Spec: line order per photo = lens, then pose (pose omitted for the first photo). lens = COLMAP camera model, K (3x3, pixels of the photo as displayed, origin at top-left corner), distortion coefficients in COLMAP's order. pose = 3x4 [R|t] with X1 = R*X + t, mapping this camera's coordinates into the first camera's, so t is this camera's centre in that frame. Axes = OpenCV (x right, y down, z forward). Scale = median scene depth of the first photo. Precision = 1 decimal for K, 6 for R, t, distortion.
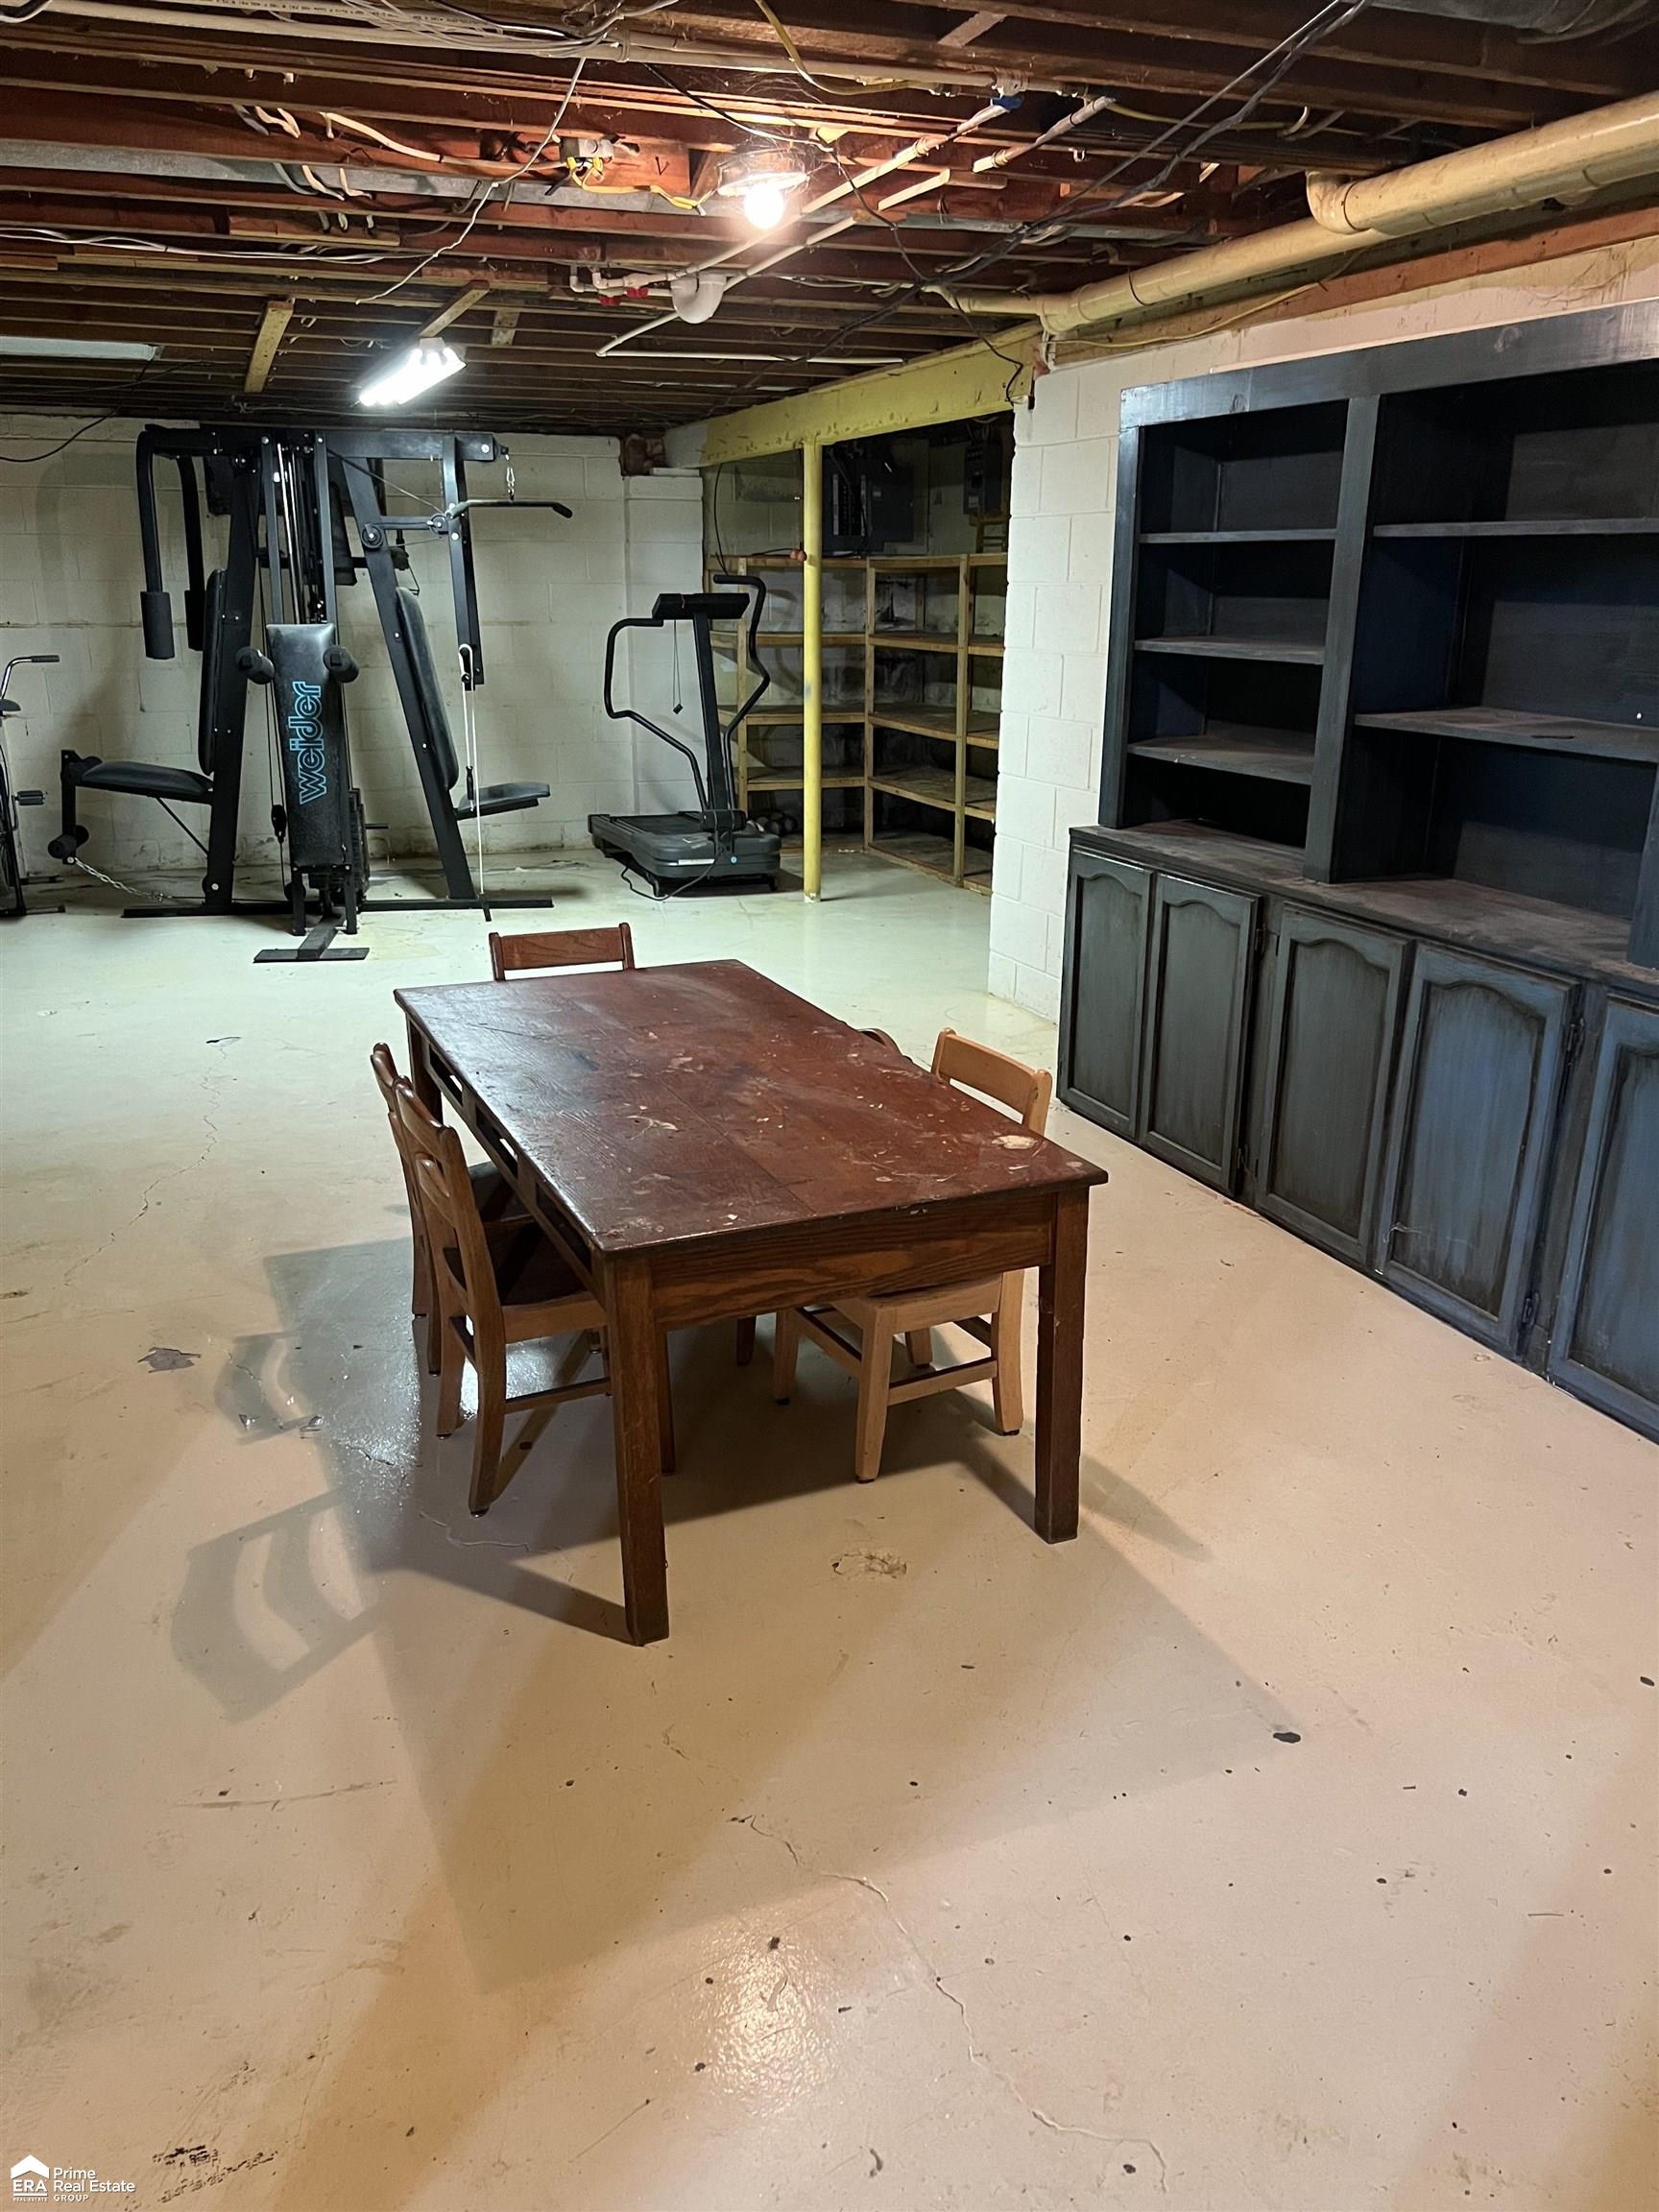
lens RADIAL K [[1673.9, 0, 826.2], [0, 1673.9, 1106.1], [0, 0, 1]] dist [0.040321, -0.014489]
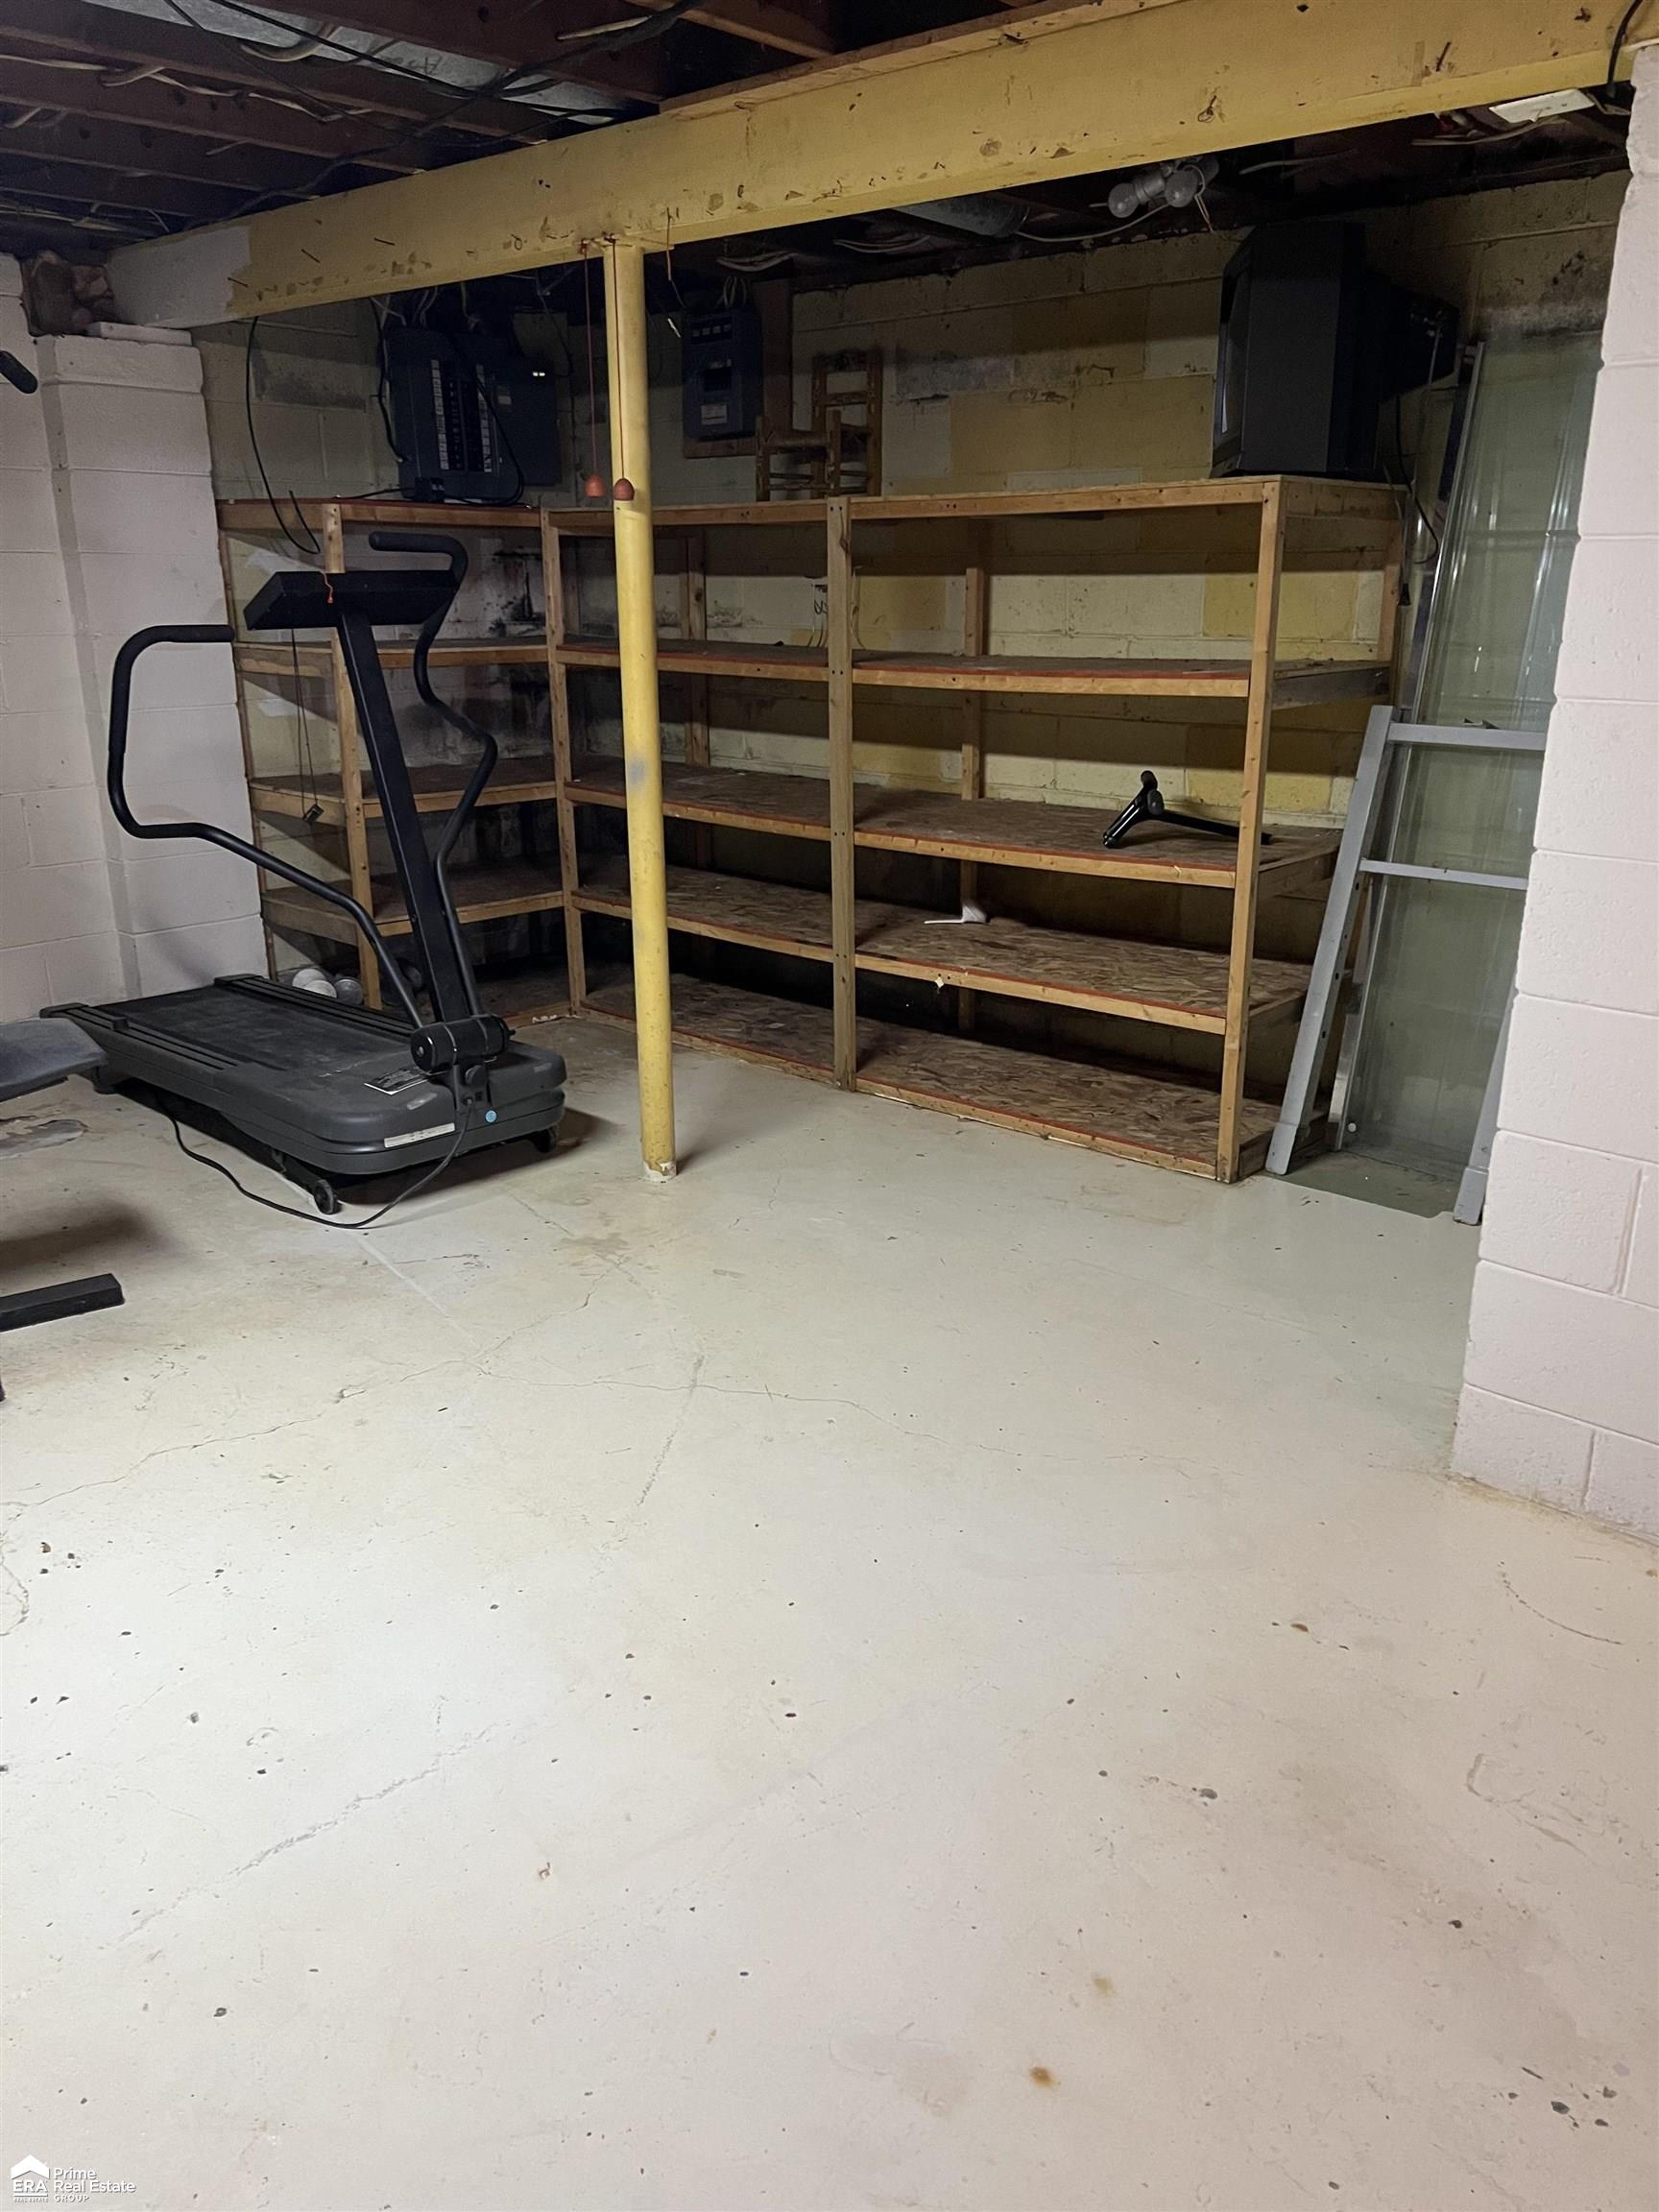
lens RADIAL K [[1673.9, 0, 827.6], [0, 1673.9, 1115.2], [0, 0, 1]] dist [0.040321, -0.014489]
pose [[0.900712, -0.140609, 0.411032, -0.150321], [0.134301, 0.989948, 0.044348, -0.139890], [-0.413136, 0.015257, 0.910542, 0.458509]]
